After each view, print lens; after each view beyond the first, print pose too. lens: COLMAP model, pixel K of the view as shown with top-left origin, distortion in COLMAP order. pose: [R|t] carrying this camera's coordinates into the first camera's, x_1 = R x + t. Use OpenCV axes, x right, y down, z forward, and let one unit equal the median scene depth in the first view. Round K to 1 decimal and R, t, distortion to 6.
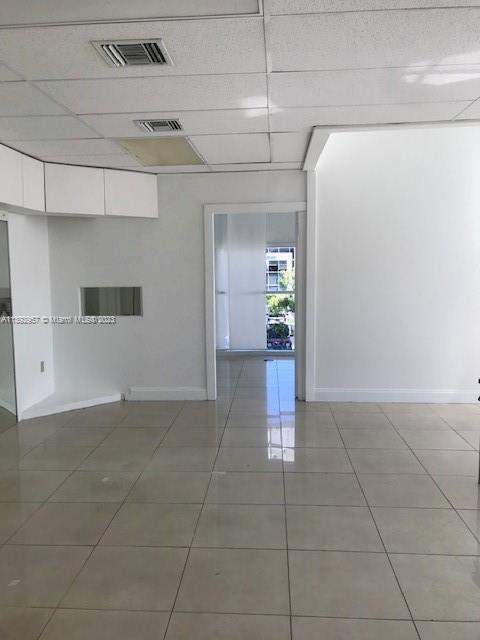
lens RADIAL K [[528.7, 0, 239.8], [0, 528.7, 316.0], [0, 0, 1]] dist [0.055016, -0.037543]
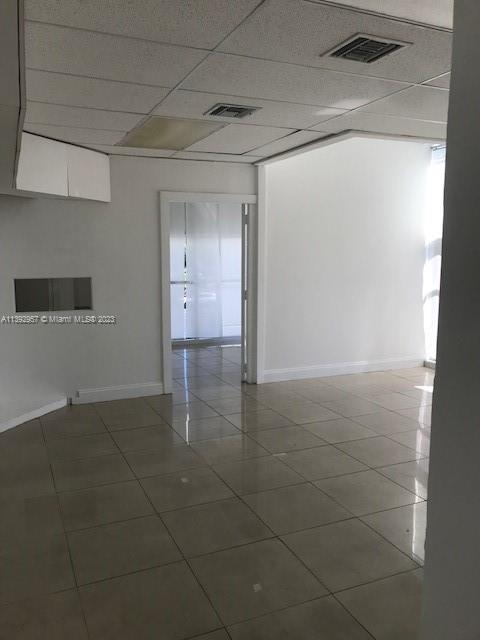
lens RADIAL K [[528.7, 0, 236.9], [0, 528.7, 313.8], [0, 0, 1]] dist [0.055016, -0.037543]
pose [[0.884133, -0.042975, 0.465256, -0.437150], [0.037223, 0.999075, 0.021548, -0.003943], [-0.465751, -0.001734, 0.884914, 0.091156]]
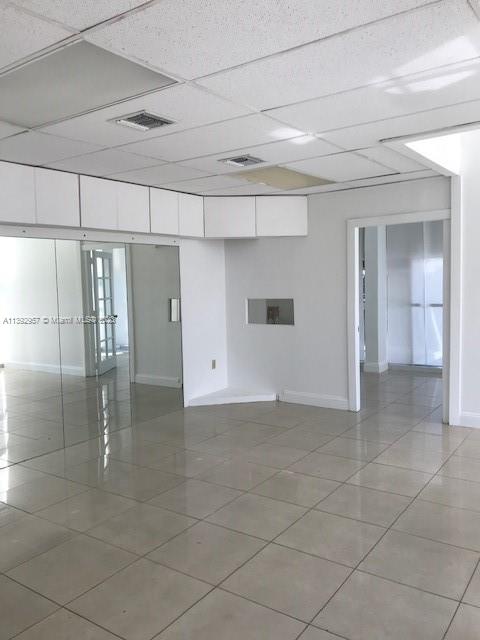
lens RADIAL K [[528.7, 0, 238.4], [0, 528.7, 316.1], [0, 0, 1]] dist [0.055016, -0.037543]
pose [[0.851531, 0.027040, -0.523607, 0.324453], [-0.037234, 0.999267, -0.008949, -0.006151], [0.522981, 0.027116, 0.851913, 0.013207]]
